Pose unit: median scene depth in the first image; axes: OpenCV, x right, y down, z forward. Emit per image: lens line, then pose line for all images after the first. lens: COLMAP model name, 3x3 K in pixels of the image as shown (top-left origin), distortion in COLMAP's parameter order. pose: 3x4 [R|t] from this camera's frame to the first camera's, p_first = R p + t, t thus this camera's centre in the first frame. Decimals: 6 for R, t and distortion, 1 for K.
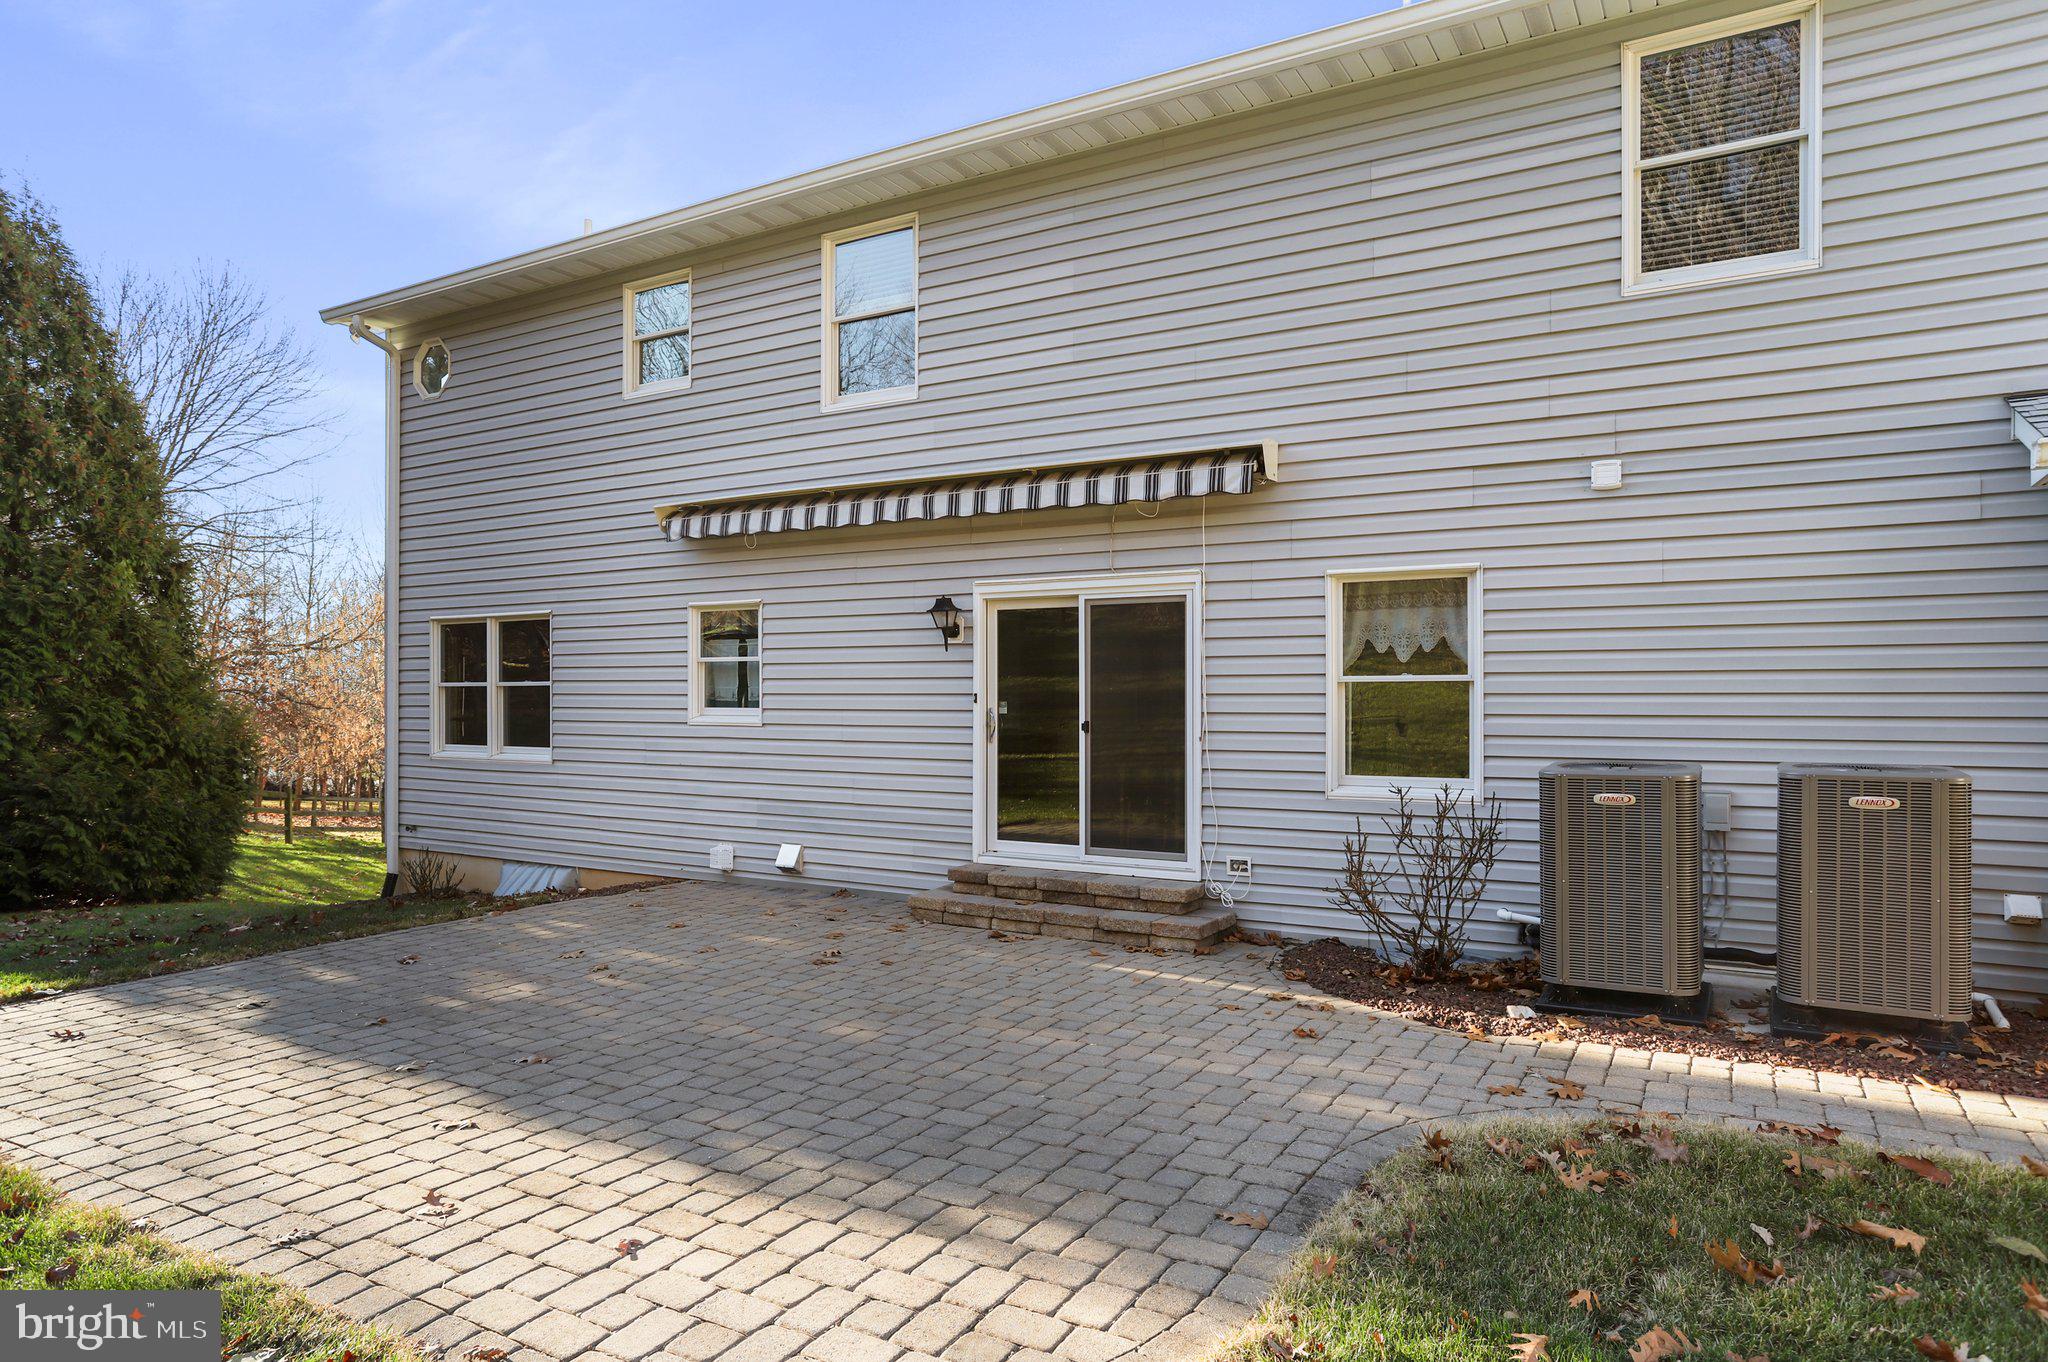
lens RADIAL K [[1226.4, 0, 1030.7], [0, 1226.4, 685.3], [0, 0, 1]] dist [-0.019274, 0.016926]
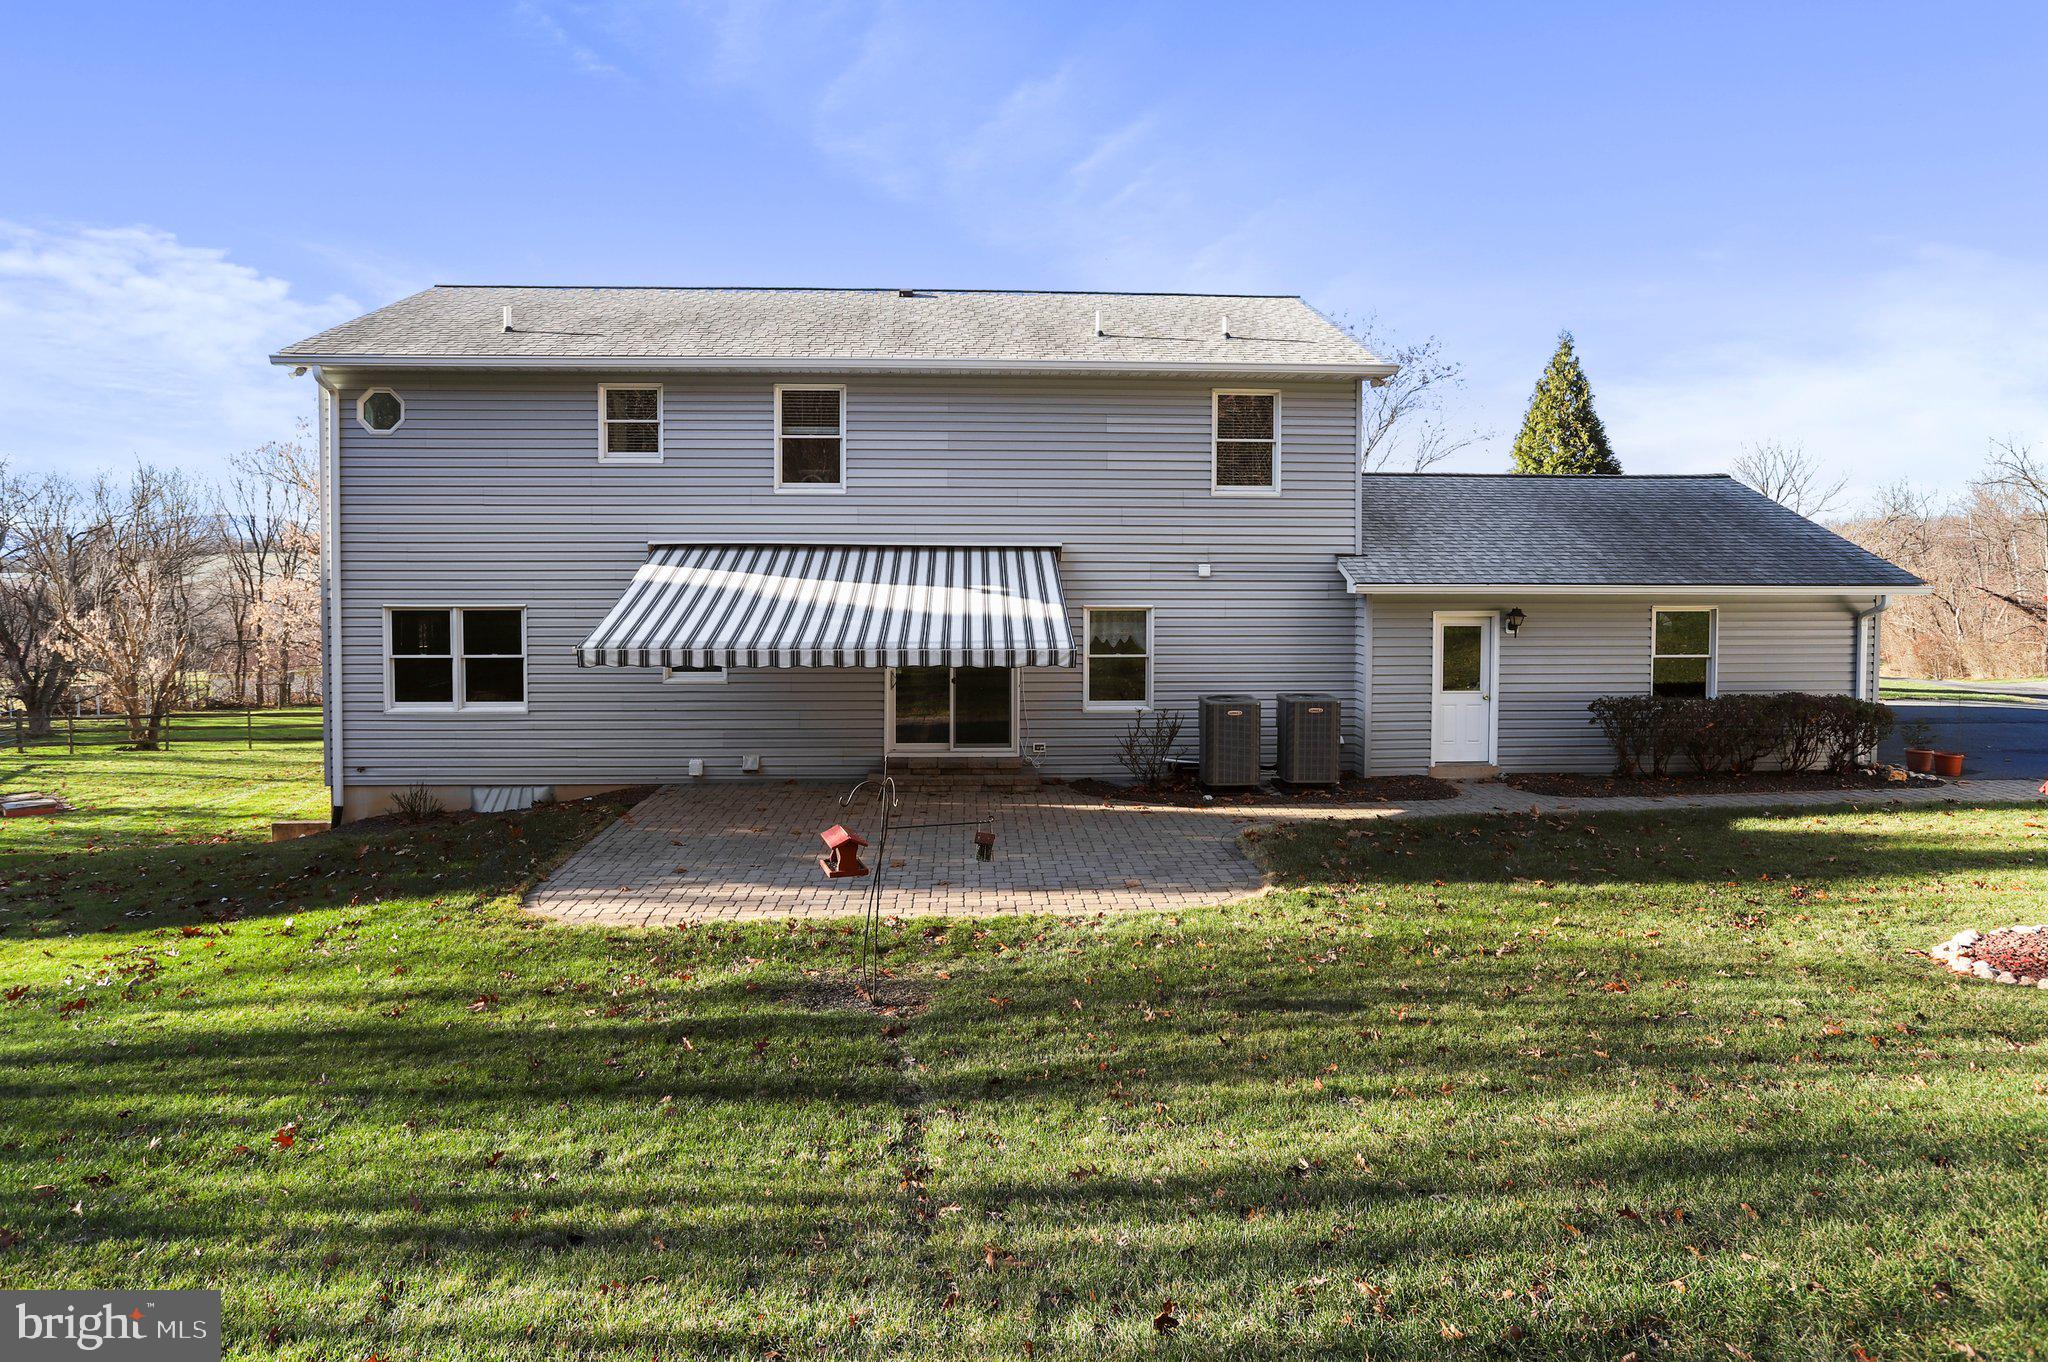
lens RADIAL K [[1173.4, 0, 989.6], [0, 1173.4, 591.8], [0, 0, 1]] dist [-0.020093, 0.004075]
pose [[0.838954, -0.012122, 0.544067, -0.847962], [-0.006902, 0.999434, 0.032910, -0.155279], [-0.544158, -0.031365, 0.838396, -0.516923]]
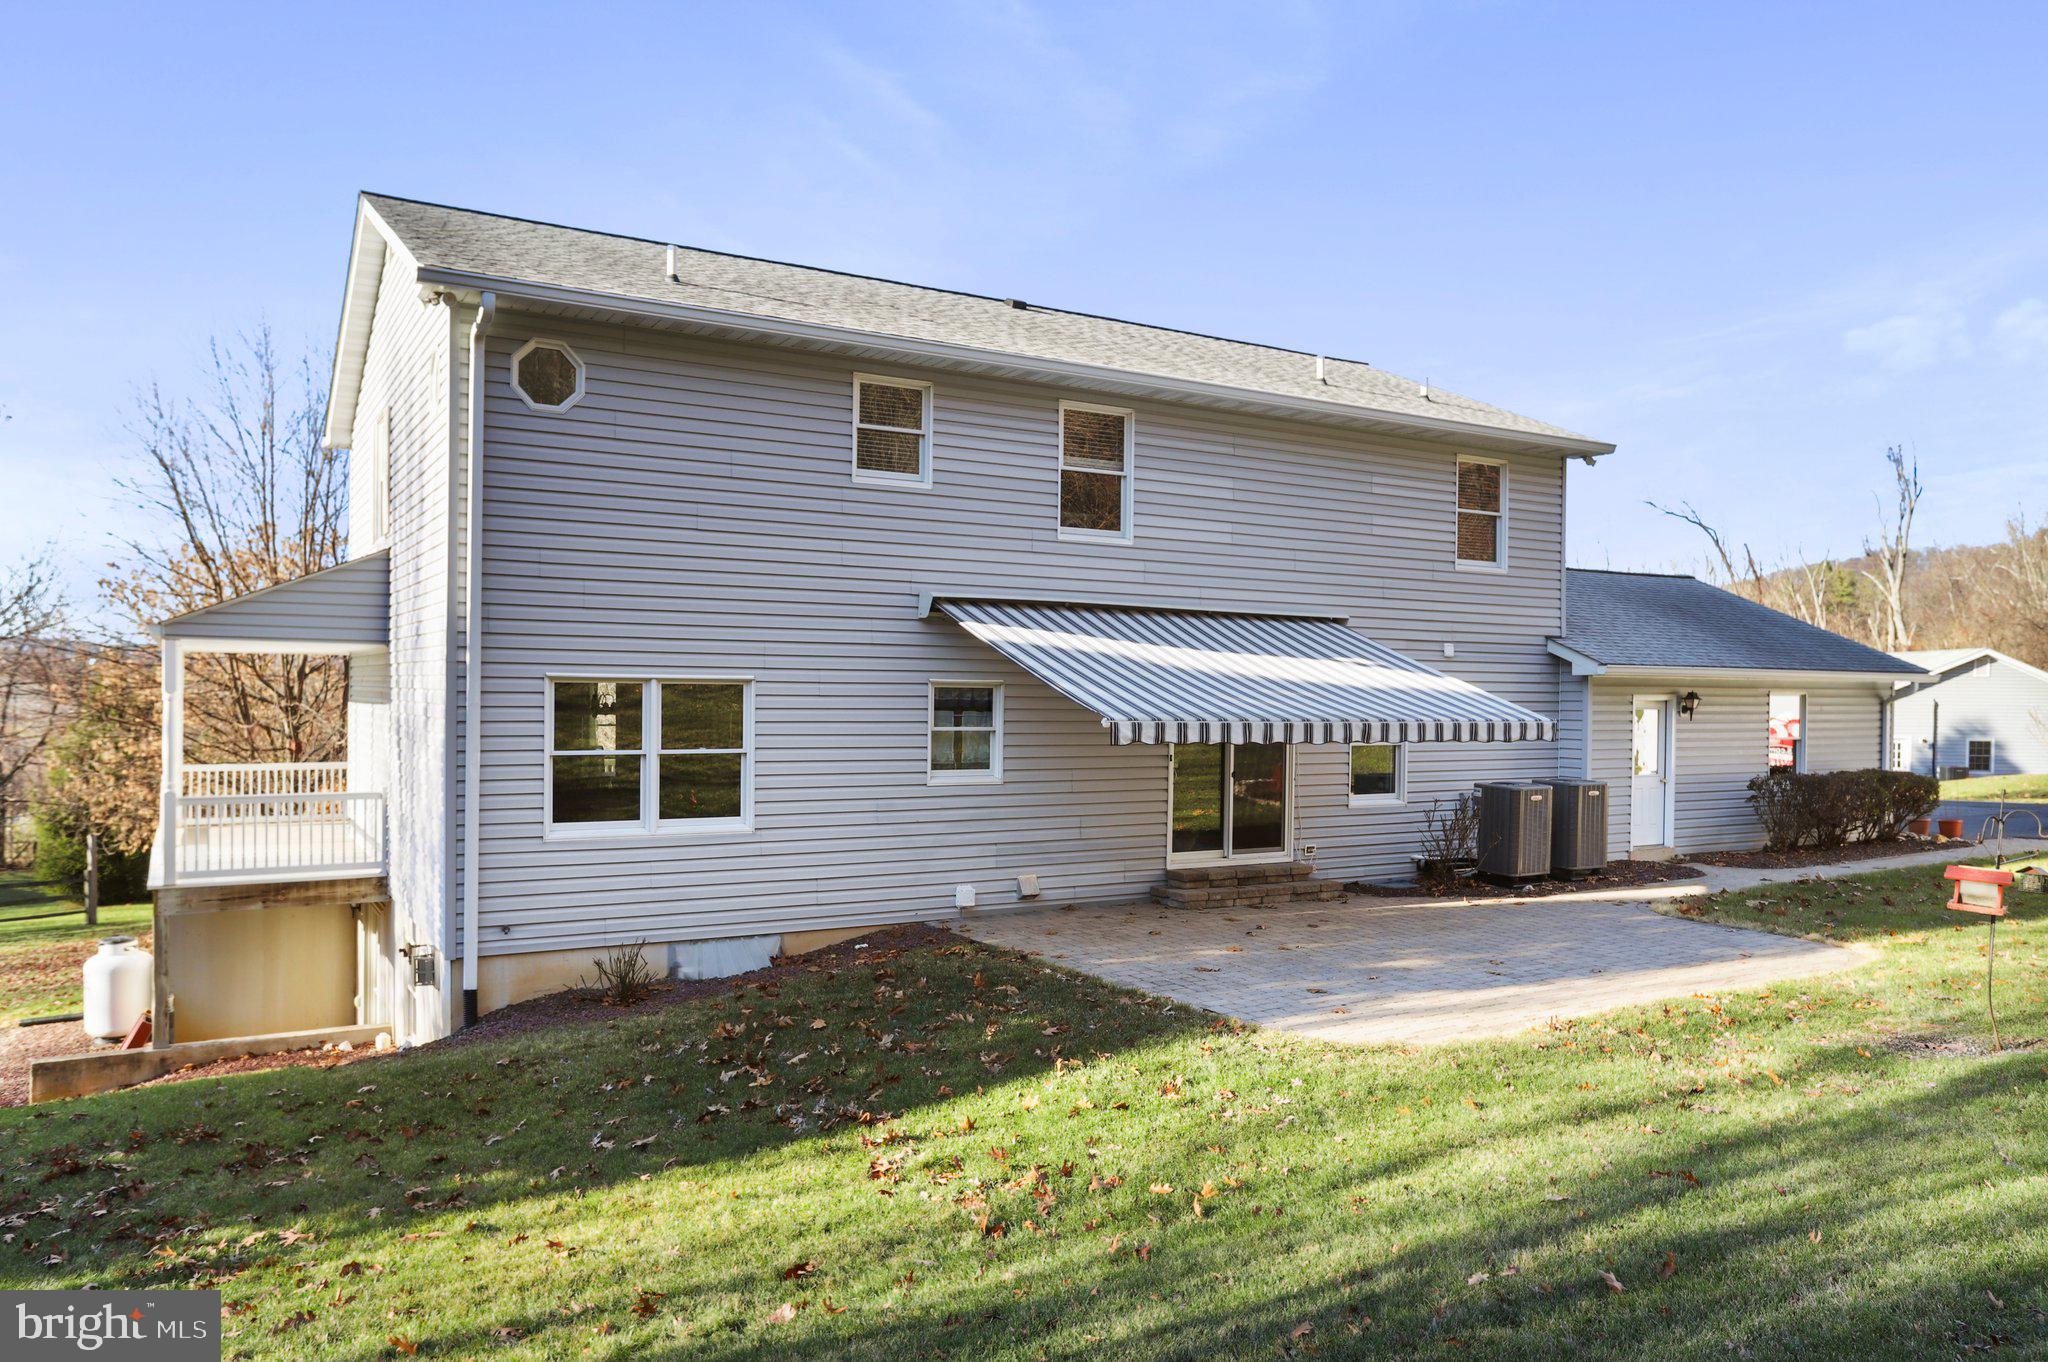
lens RADIAL K [[1431.5, 0, 1049.8], [0, 1431.5, 718.4], [0, 0, 1]] dist [-0.012411, 0.031382]
pose [[0.477395, -0.008025, 0.878652, -1.613750], [-0.015365, 0.999729, 0.017479, -0.064507], [-0.878554, -0.021845, 0.477143, 0.308000]]
